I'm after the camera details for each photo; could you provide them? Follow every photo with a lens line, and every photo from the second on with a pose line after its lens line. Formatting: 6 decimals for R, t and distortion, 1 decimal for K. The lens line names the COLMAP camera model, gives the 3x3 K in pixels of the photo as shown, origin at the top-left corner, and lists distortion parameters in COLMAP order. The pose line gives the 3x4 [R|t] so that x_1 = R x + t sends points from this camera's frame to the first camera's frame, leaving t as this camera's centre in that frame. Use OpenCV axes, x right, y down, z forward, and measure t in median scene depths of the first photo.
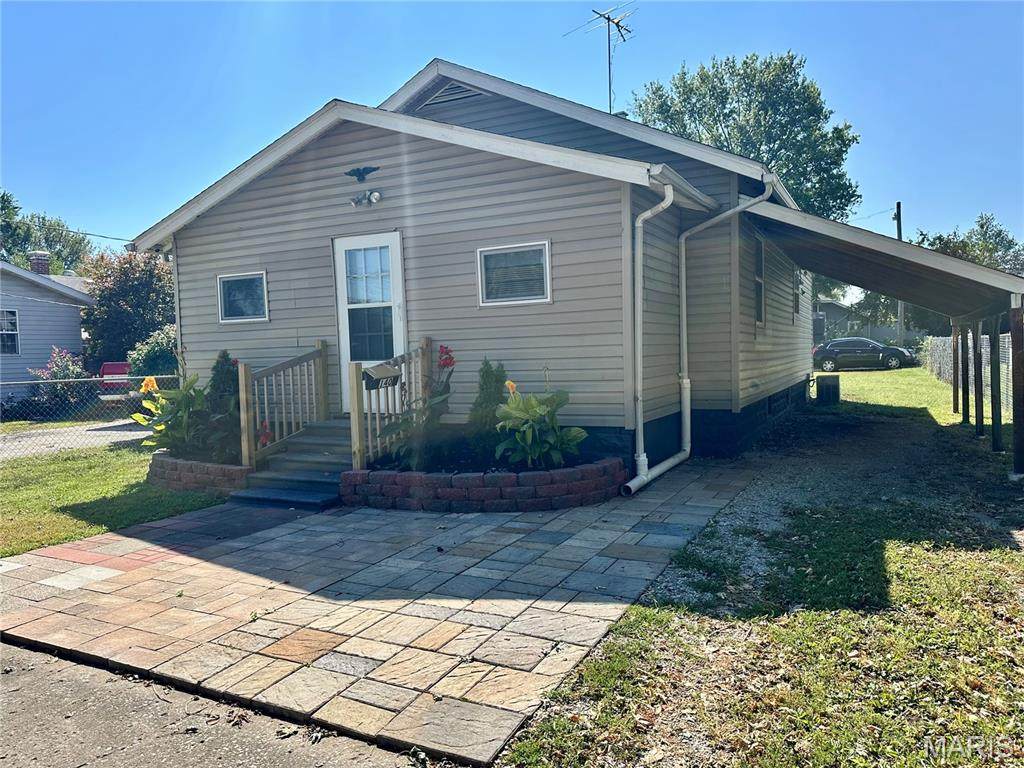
lens RADIAL K [[719.9, 0, 512.0], [0, 719.9, 384.0], [0, 0, 1]] dist [0.159600, -0.280245]
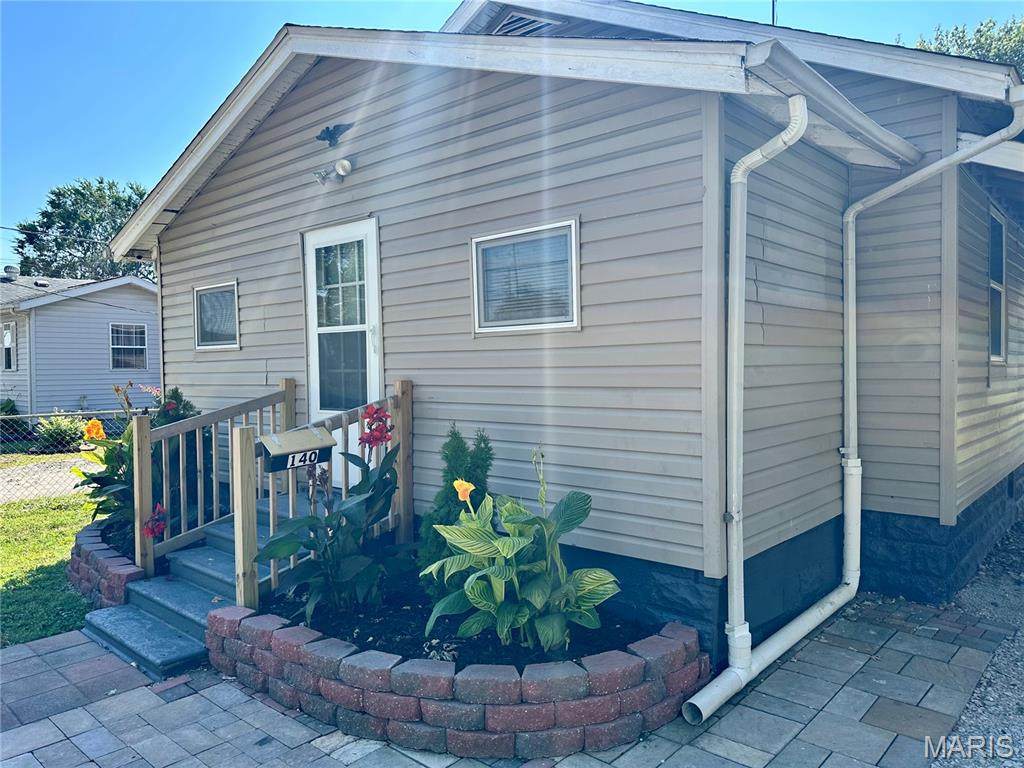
lens RADIAL K [[718.6, 0, 514.5], [0, 718.6, 380.7], [0, 0, 1]] dist [0.098976, -0.130516]
pose [[0.968486, 0.022857, -0.248017, 0.128680], [-0.027346, 0.999518, -0.014671, -0.055587], [0.247562, 0.020991, 0.968645, 0.393947]]
